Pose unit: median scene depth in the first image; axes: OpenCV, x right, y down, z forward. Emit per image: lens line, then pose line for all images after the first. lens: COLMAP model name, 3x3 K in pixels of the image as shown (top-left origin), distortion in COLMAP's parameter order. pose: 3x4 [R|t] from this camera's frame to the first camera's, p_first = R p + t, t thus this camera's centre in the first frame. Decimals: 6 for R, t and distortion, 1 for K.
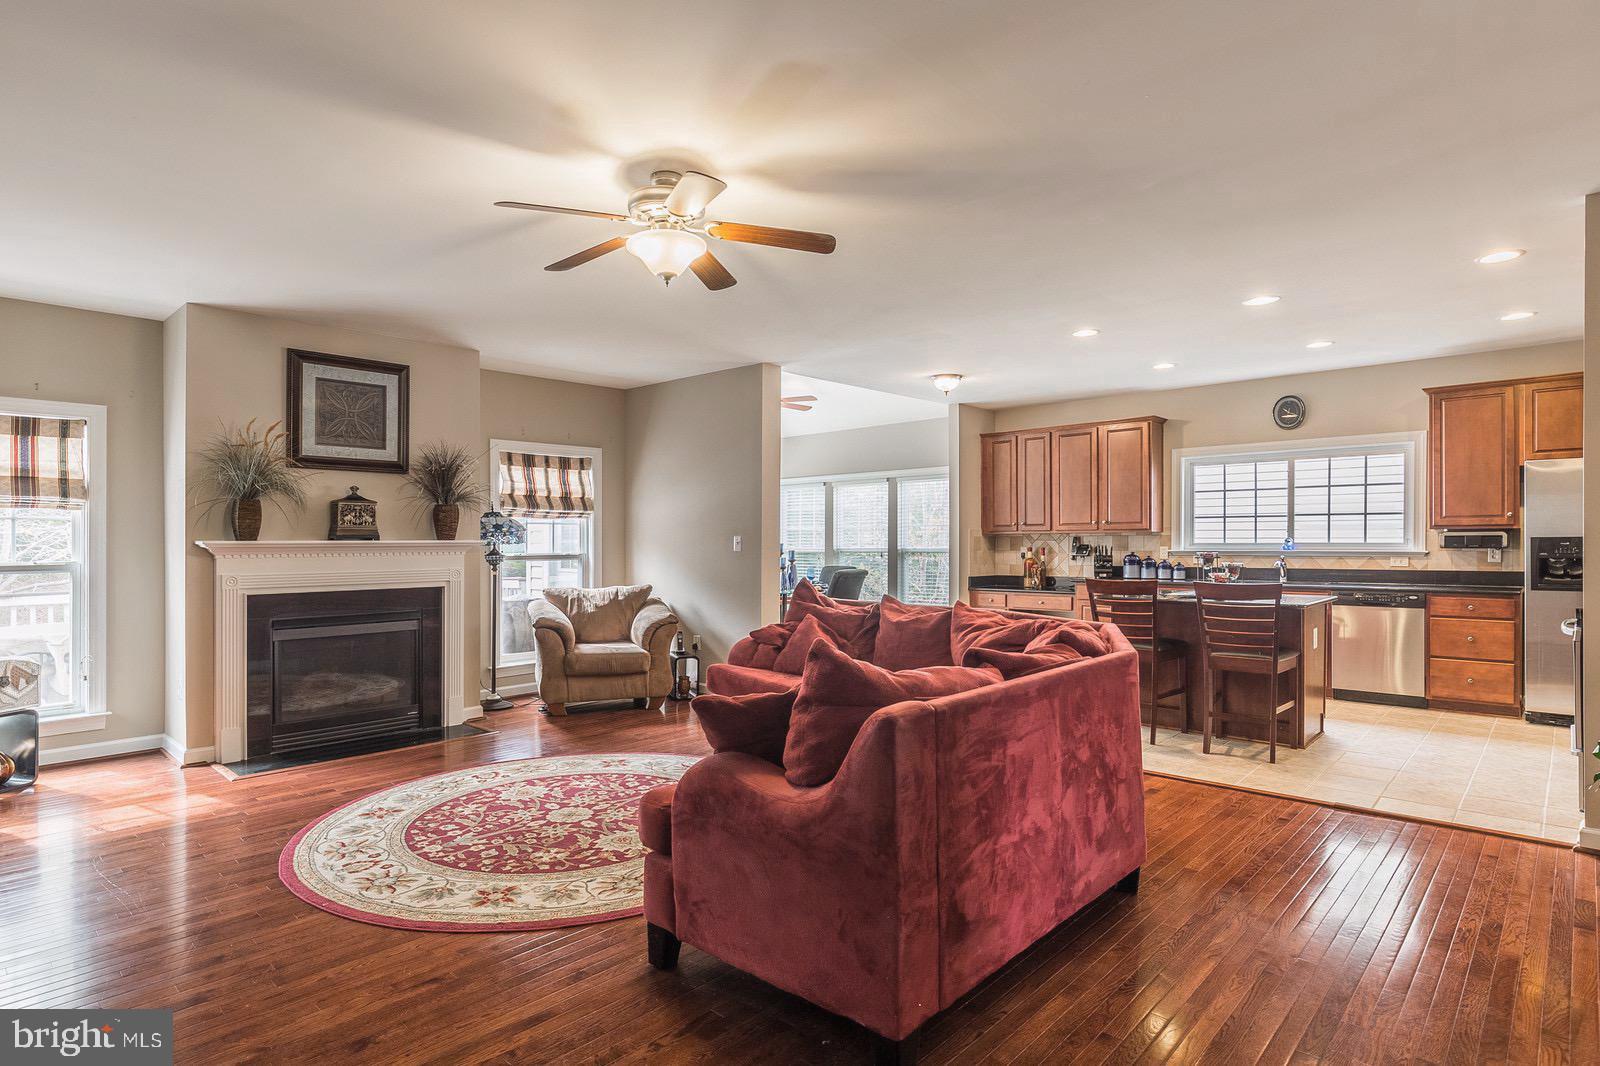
lens RADIAL K [[840.3, 0, 803.6], [0, 840.3, 551.8], [0, 0, 1]] dist [-0.004750, -0.000398]
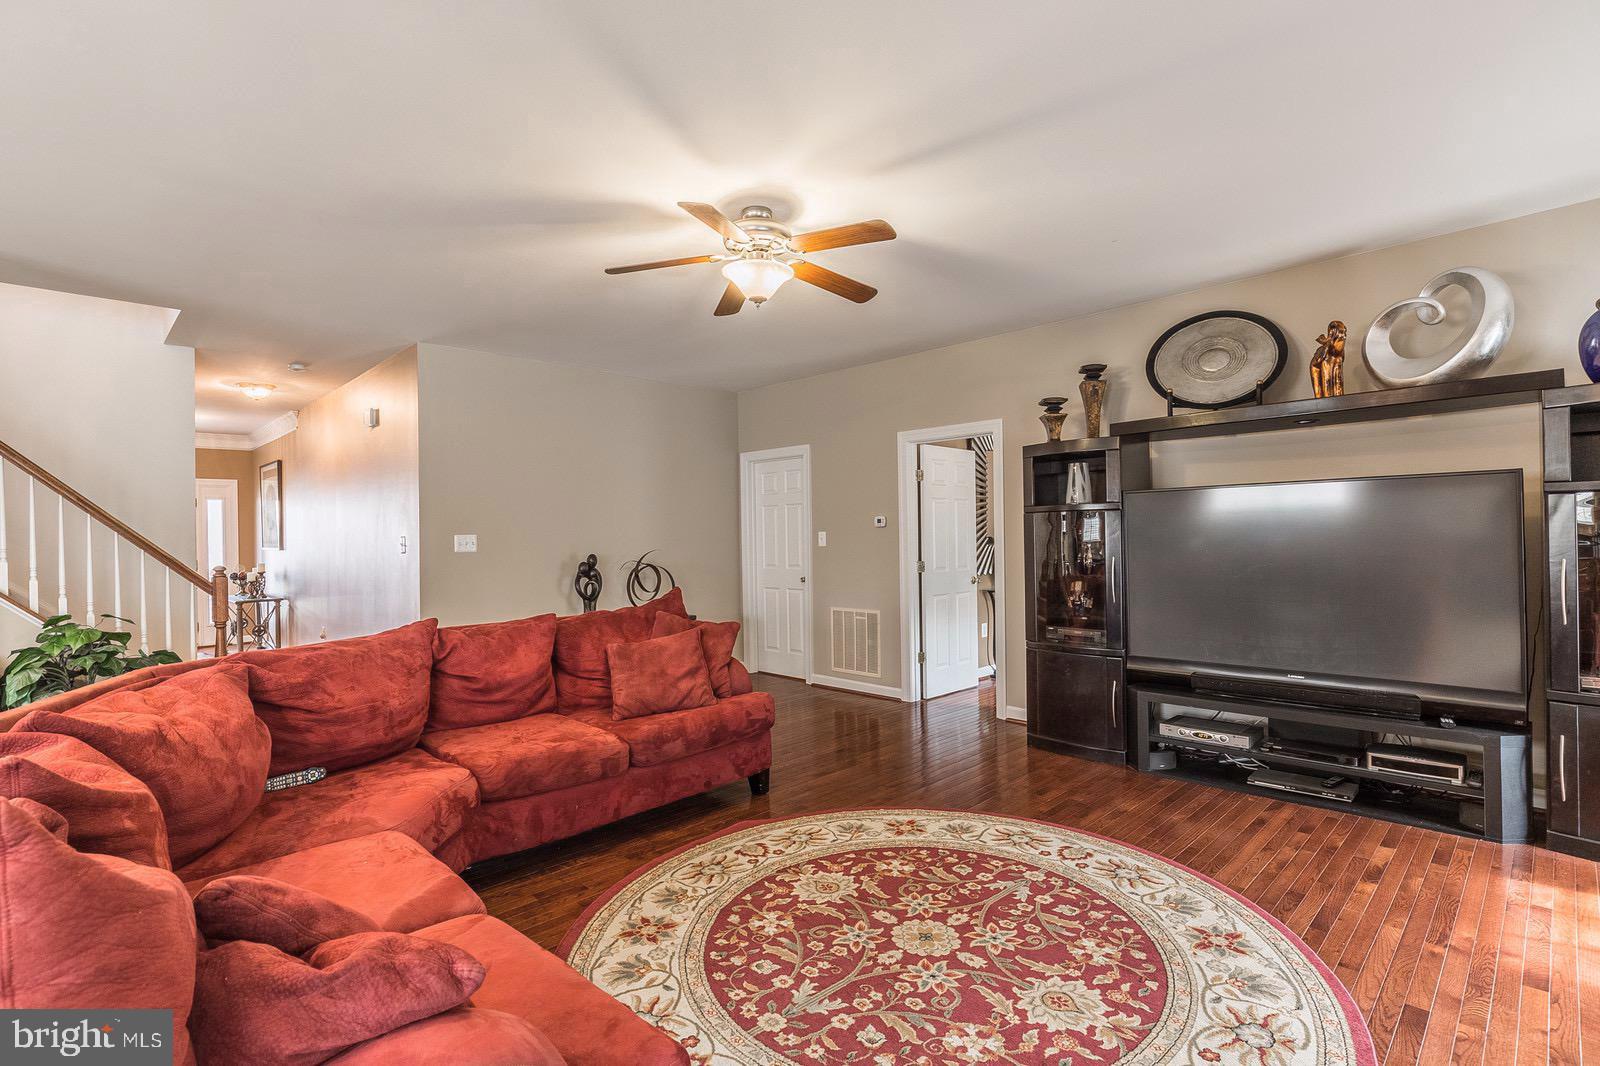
lens RADIAL K [[759.3, 0, 800.0], [0, 759.3, 533.0], [0, 0, 1]] dist [-0.013882, -0.000205]
pose [[-0.998596, 0.020565, 0.048819, -0.144143], [0.021013, 0.999741, 0.008694, -0.013523], [-0.048627, 0.009708, -0.998770, 1.087448]]
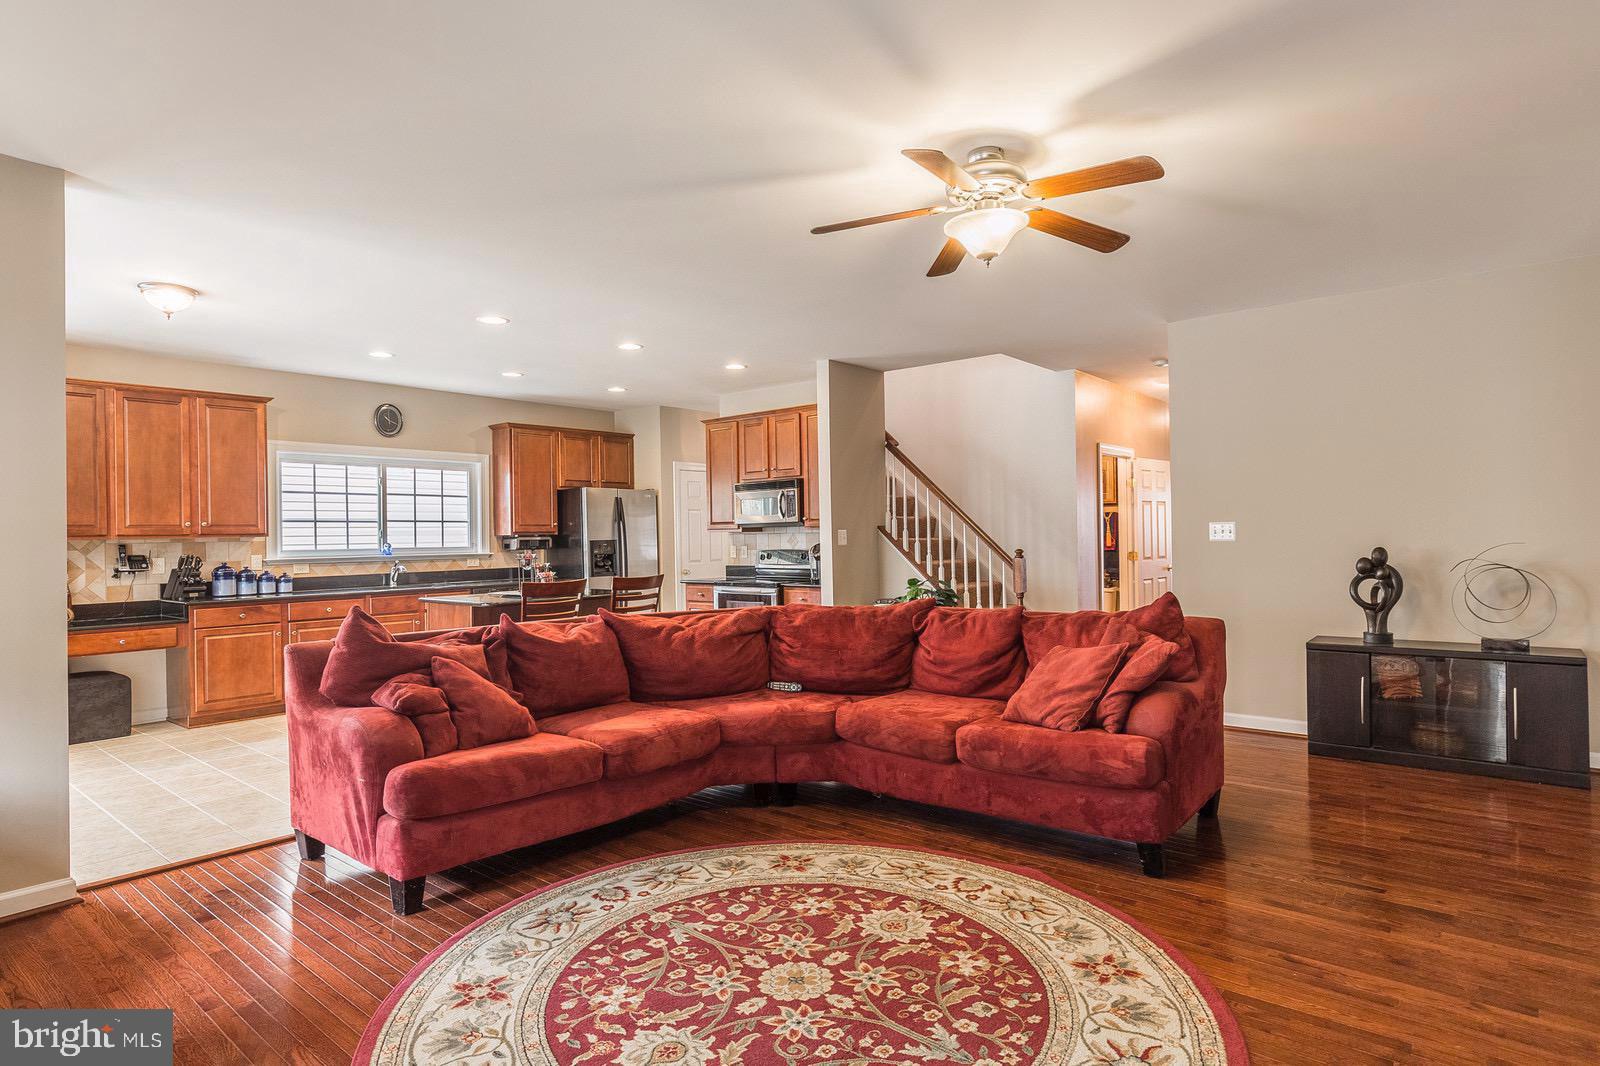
lens RADIAL K [[860.9, 0, 800.0], [0, 860.9, 533.0], [0, 0, 1]] dist [-0.003909, -0.000421]
pose [[-0.052344, 0.009983, 0.998579, -0.614771], [0.030872, 0.999488, -0.008373, -0.006159], [-0.998152, 0.030390, -0.052625, 0.689029]]
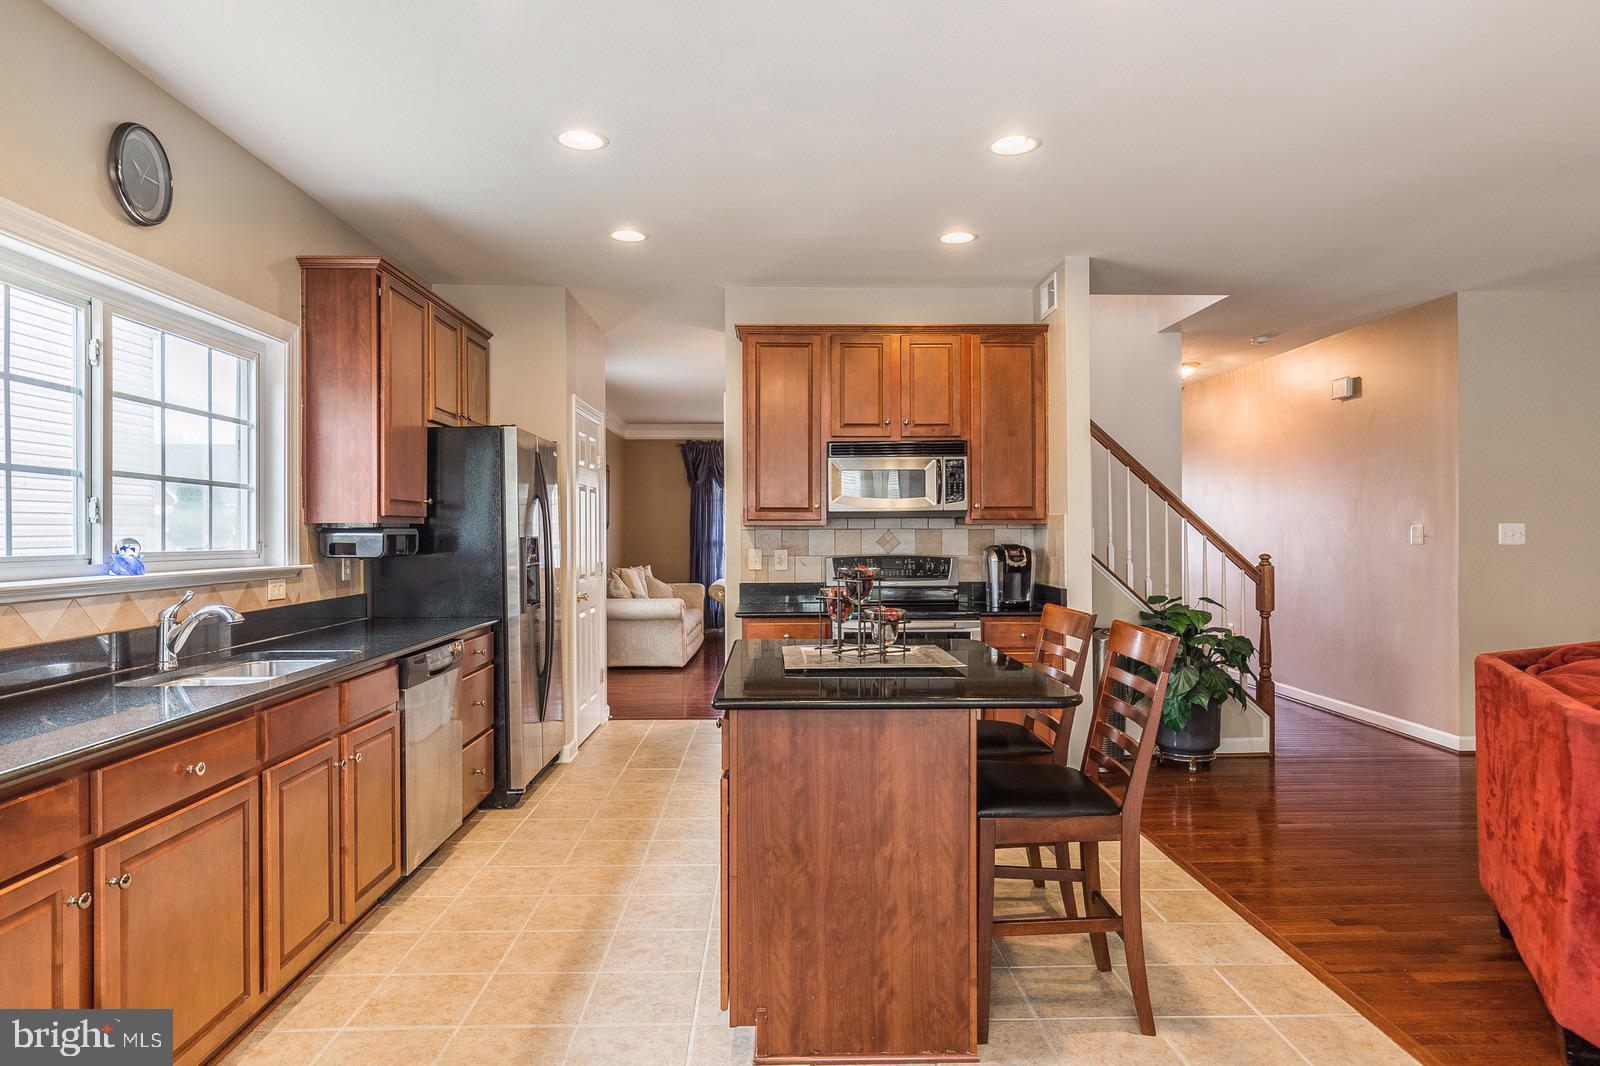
lens RADIAL K [[953.8, 0, 800.0], [0, 953.8, 533.0], [0, 0, 1]] dist [-0.001066, 0.000445]
pose [[-0.700538, 0.008449, 0.713565, 0.134823], [0.018395, 0.999811, 0.006221, -0.021219], [-0.713378, 0.017484, -0.700561, 1.340587]]
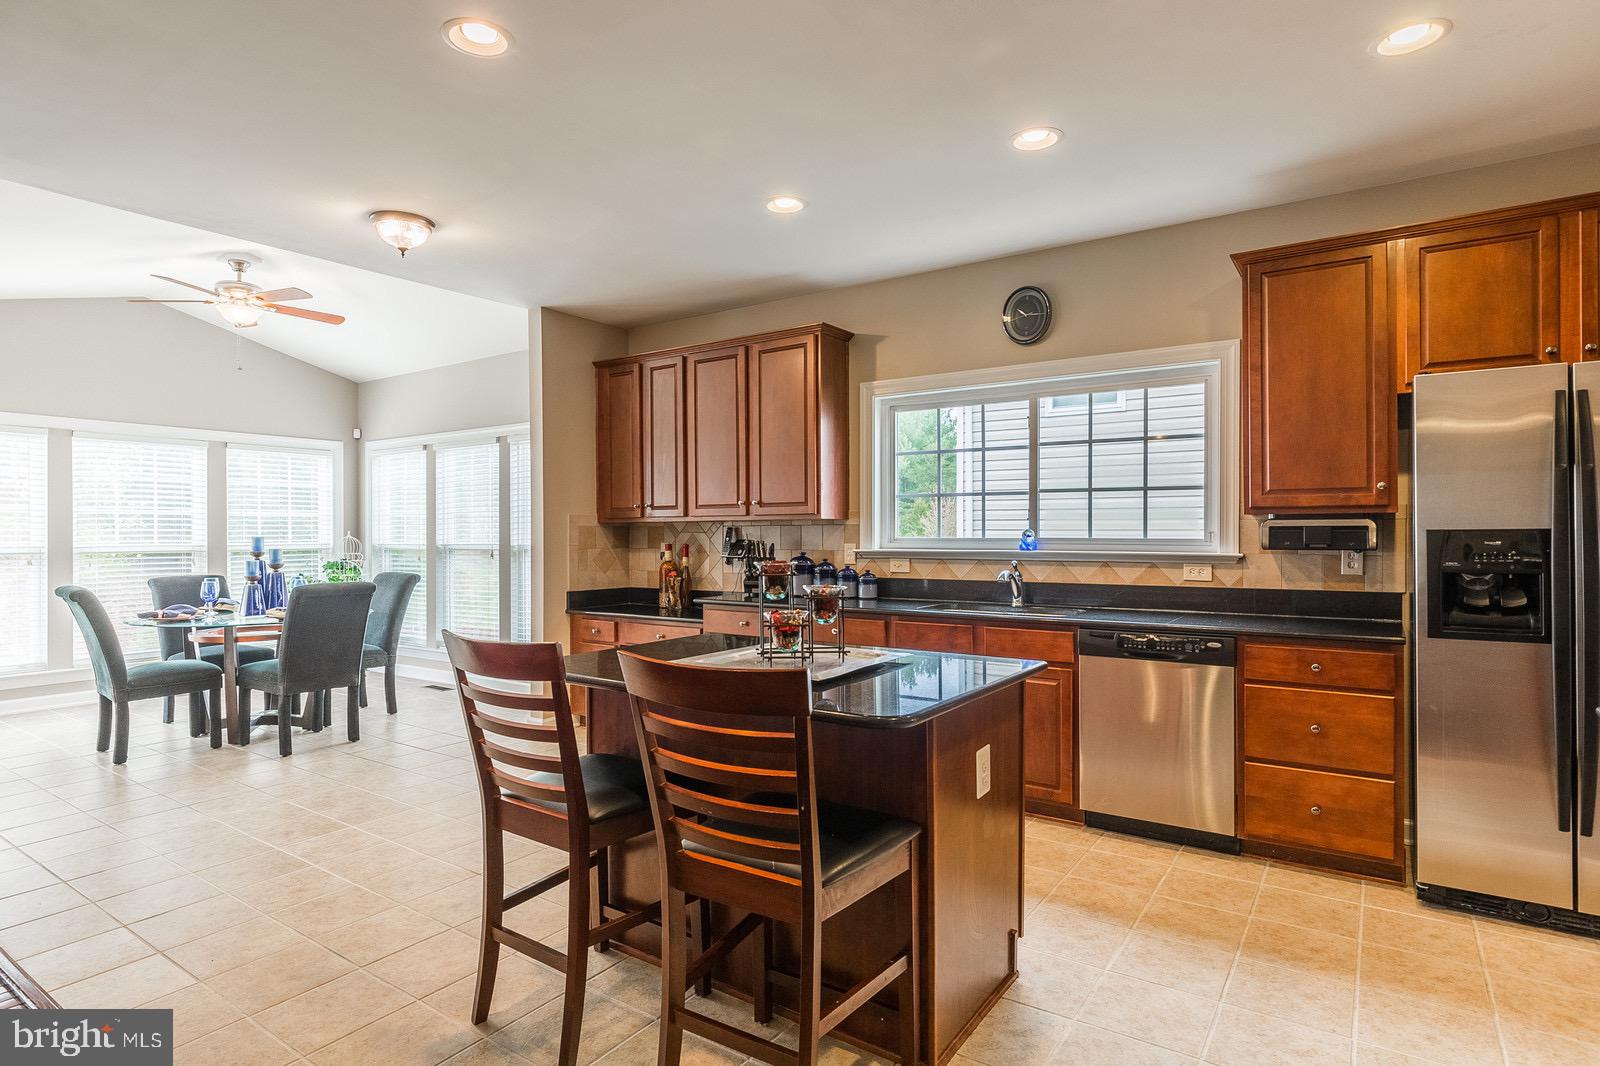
lens RADIAL K [[860.9, 0, 800.0], [0, 860.9, 533.0], [0, 0, 1]] dist [-0.003909, -0.000421]
pose [[0.989702, 0.002553, 0.143124, 0.414786], [-0.000810, 0.999925, -0.012239, -0.008662], [-0.143144, 0.011998, 0.989629, 0.530663]]
